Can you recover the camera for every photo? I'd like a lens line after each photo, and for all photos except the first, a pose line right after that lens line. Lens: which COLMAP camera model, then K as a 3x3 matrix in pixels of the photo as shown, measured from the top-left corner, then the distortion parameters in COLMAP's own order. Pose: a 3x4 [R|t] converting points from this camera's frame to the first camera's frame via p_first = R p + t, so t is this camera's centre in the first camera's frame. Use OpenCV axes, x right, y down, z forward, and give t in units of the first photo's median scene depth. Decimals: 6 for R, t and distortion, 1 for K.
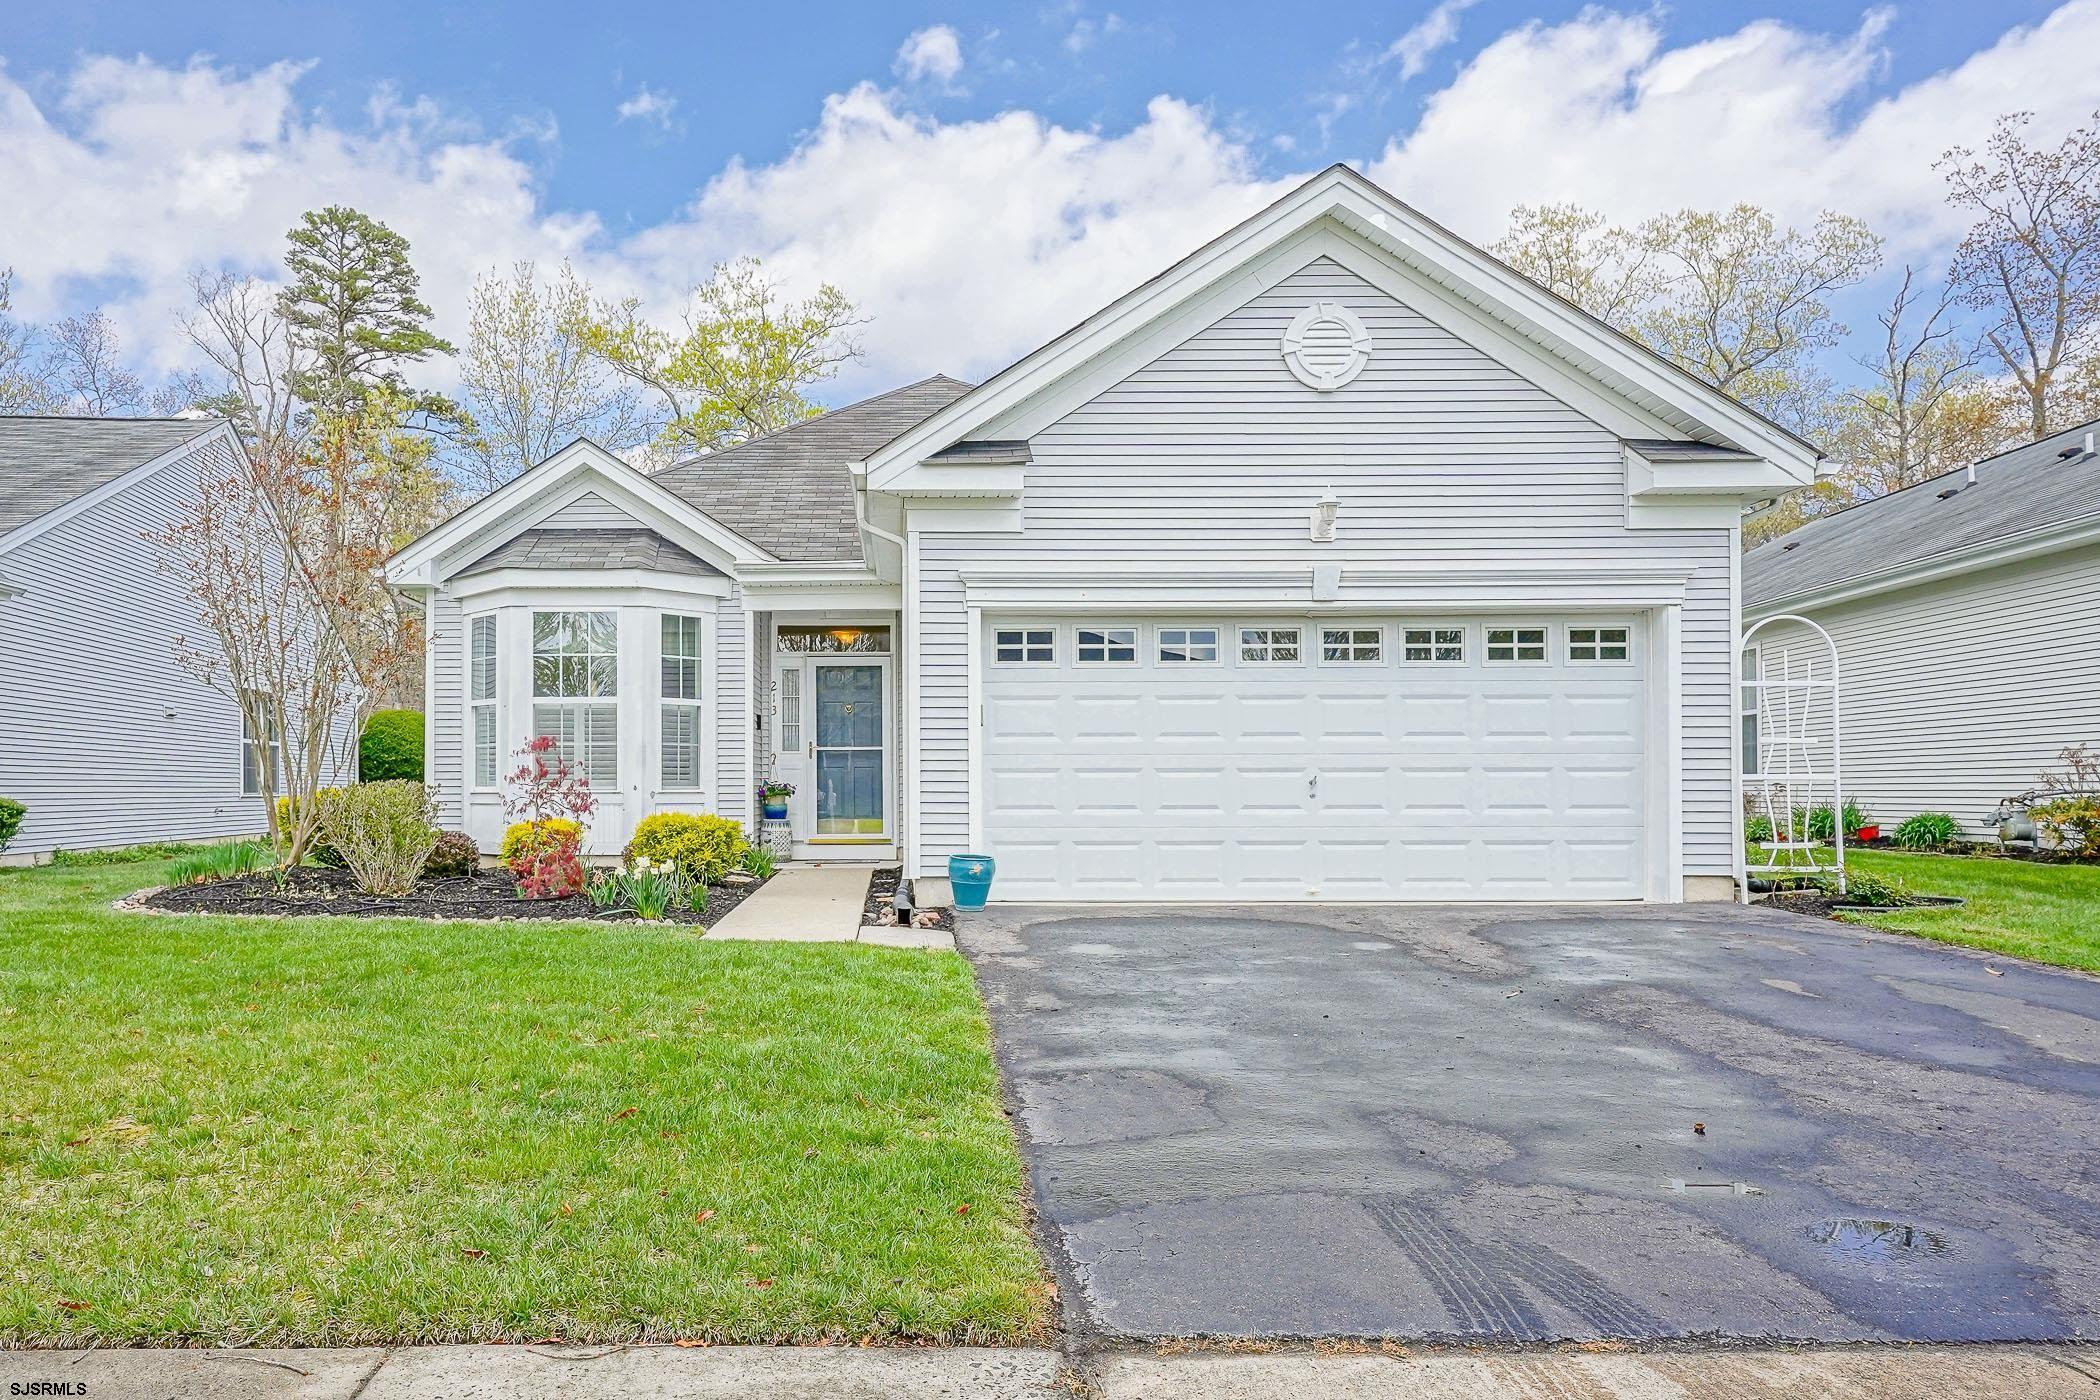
lens RADIAL K [[1384.3, 0, 1051.8], [0, 1384.3, 709.4], [0, 0, 1]] dist [-0.006478, -0.002503]
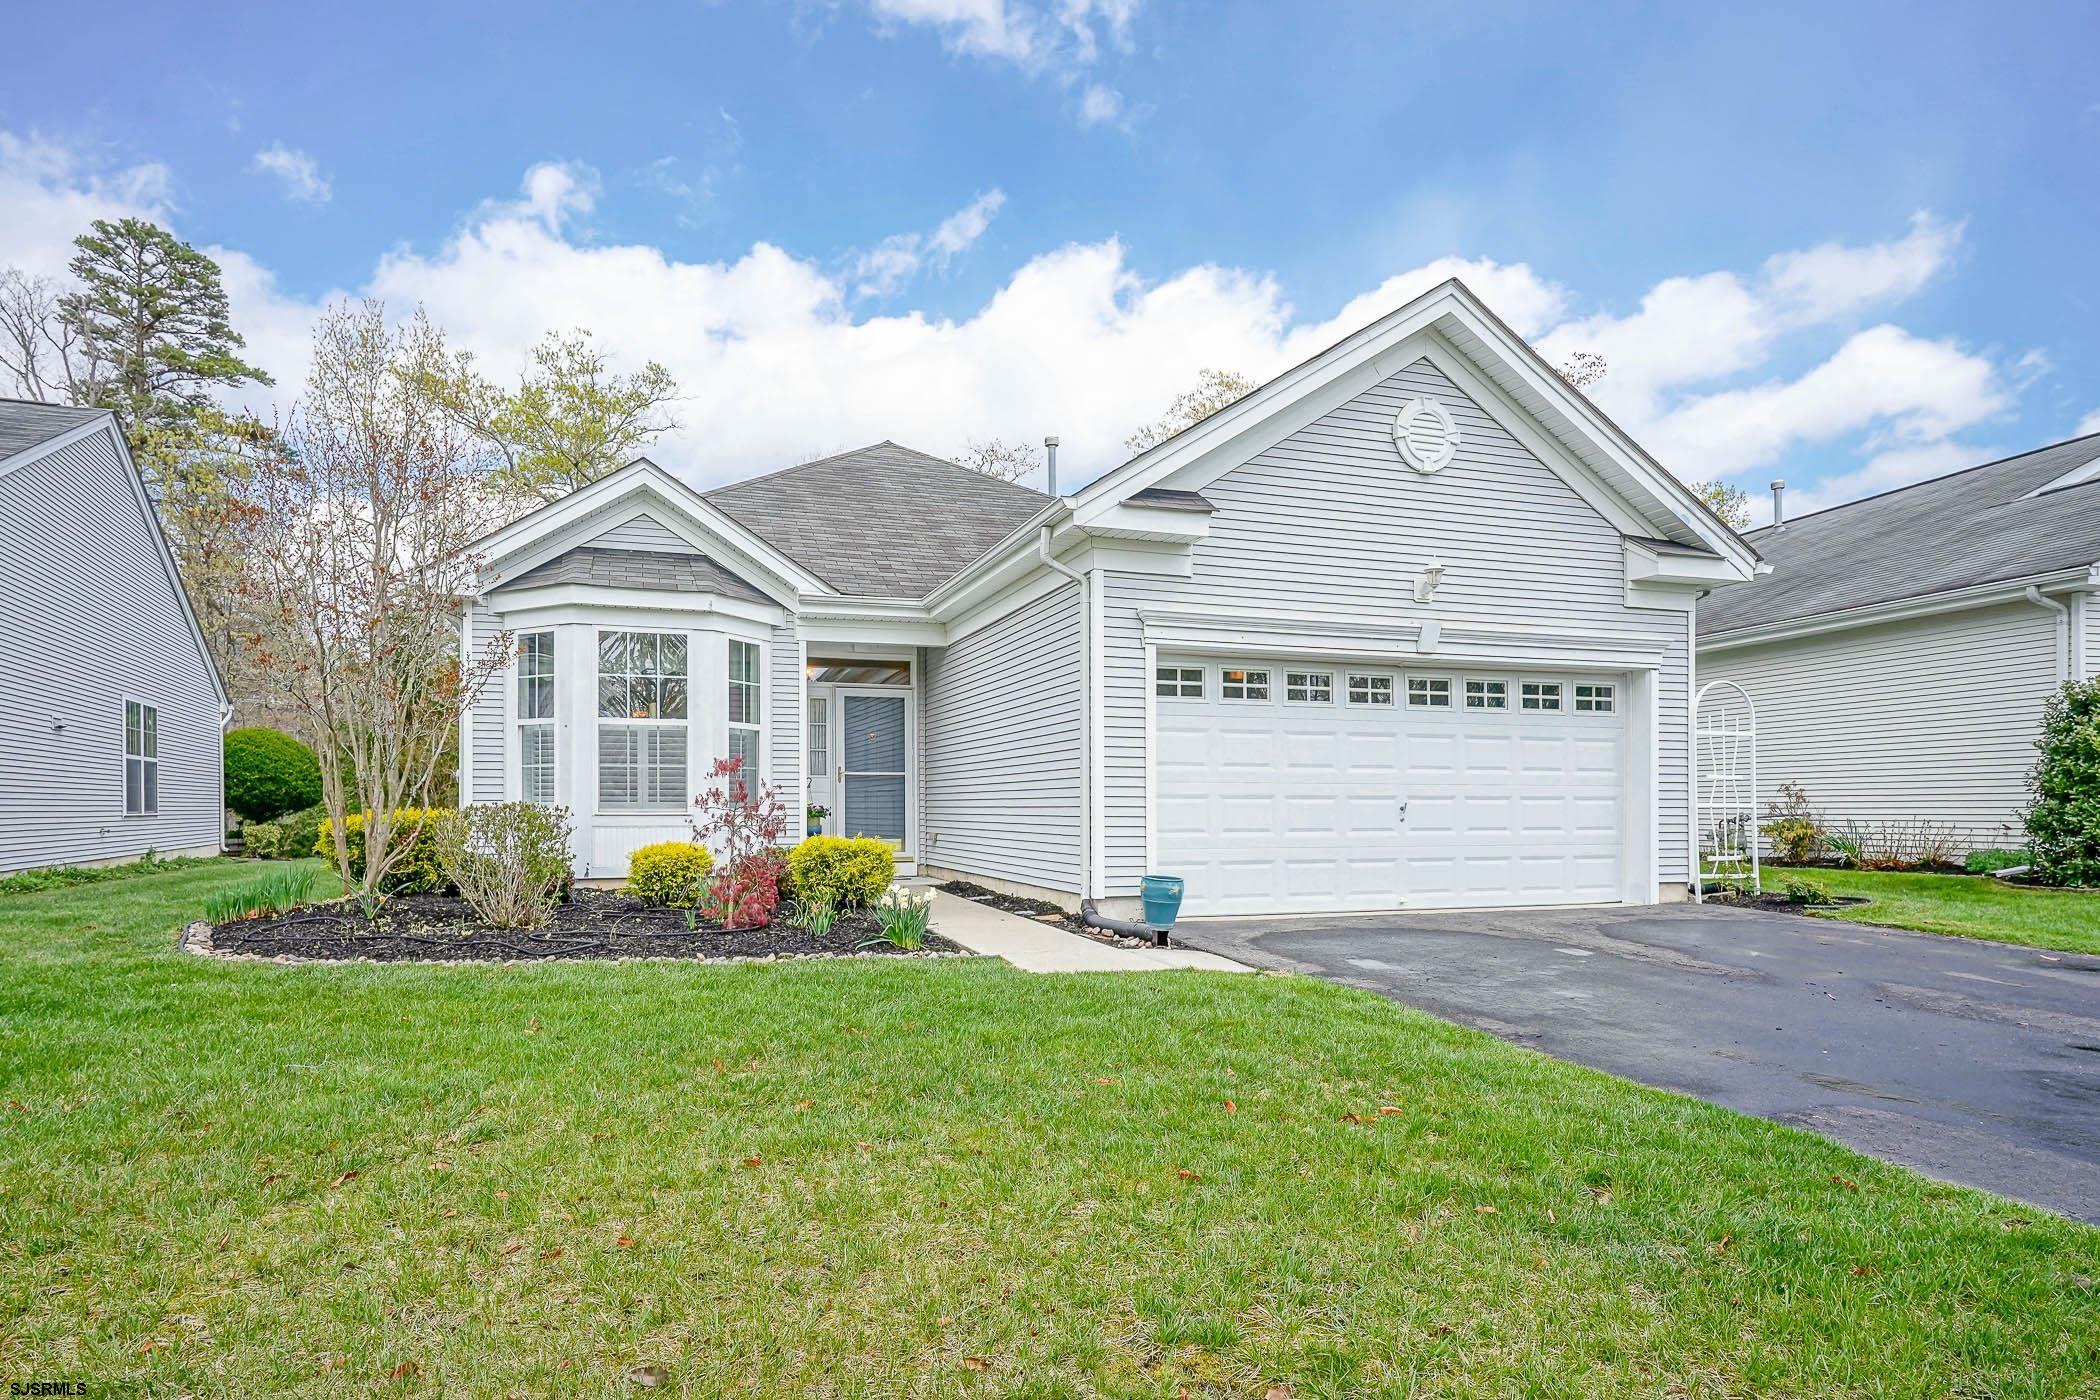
lens RADIAL K [[1064.8, 0, 1044.1], [0, 1064.8, 763.0], [0, 0, 1]] dist [-0.003520, 0.001401]
pose [[0.955910, 0.015382, 0.293258, -0.360350], [-0.020413, 0.999692, 0.014102, 0.007919], [-0.292951, -0.019467, 0.955929, 0.225335]]
